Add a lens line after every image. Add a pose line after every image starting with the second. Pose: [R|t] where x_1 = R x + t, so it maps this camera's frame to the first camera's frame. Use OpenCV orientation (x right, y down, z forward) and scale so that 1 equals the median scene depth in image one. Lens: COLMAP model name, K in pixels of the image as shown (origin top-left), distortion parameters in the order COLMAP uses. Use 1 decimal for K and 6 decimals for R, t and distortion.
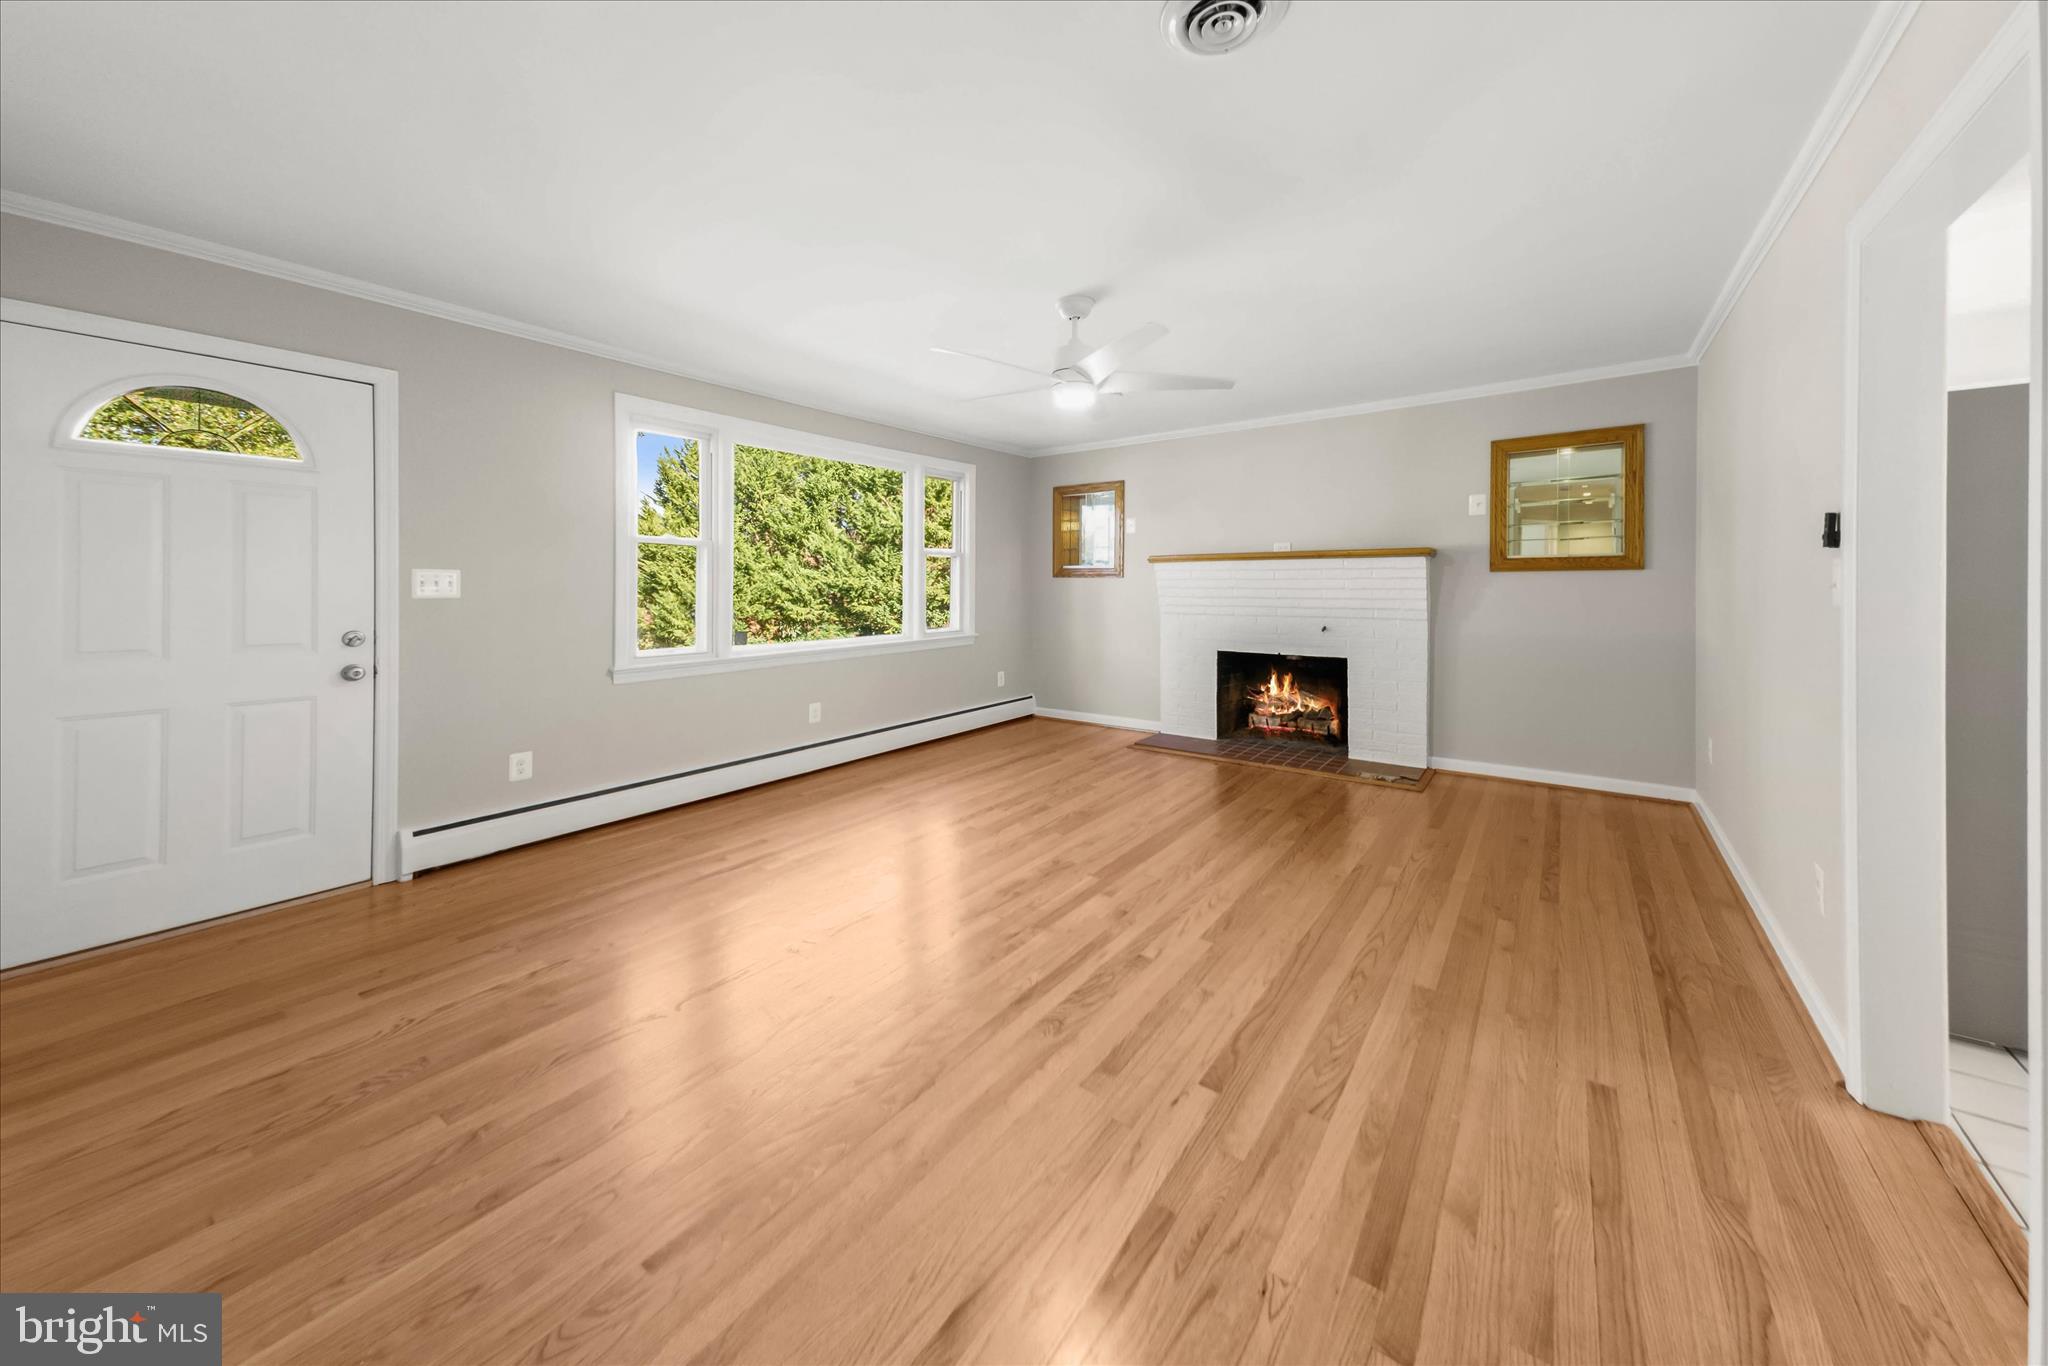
lens RADIAL K [[713.5, 0, 1009.1], [0, 713.5, 583.3], [0, 0, 1]] dist [0.023286, -0.000029]
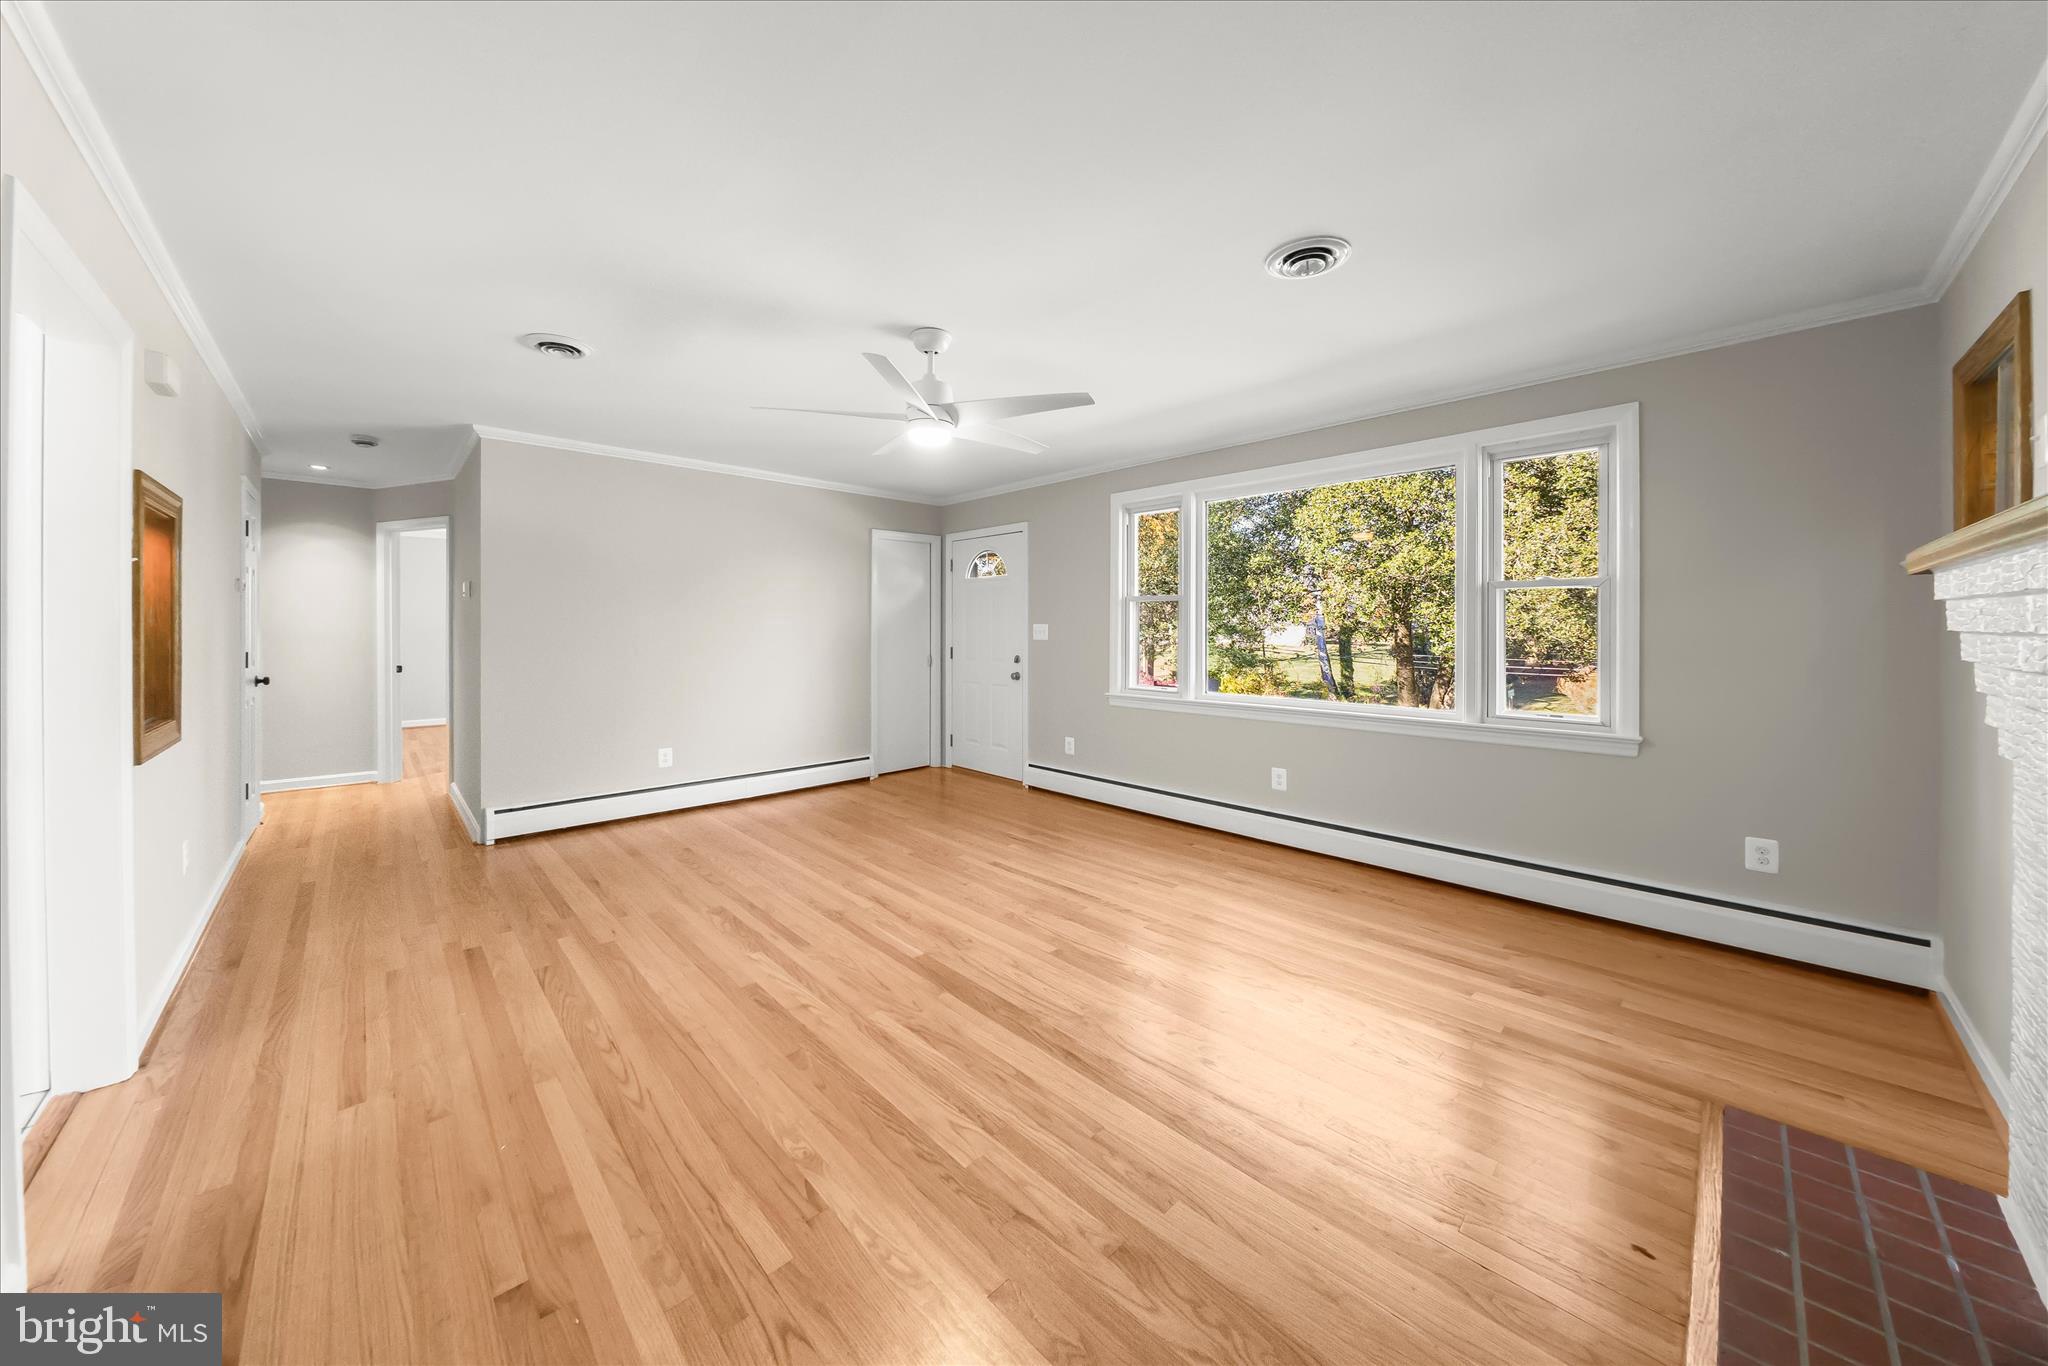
lens RADIAL K [[693.7, 0, 1019.4], [0, 693.7, 626.8], [0, 0, 1]] dist [-0.016924, 0.000040]
pose [[-0.152874, -0.003286, -0.988240, 0.645194], [-0.003114, 0.999991, -0.002844, -0.005156], [0.988241, 0.002642, -0.152883, 0.833127]]
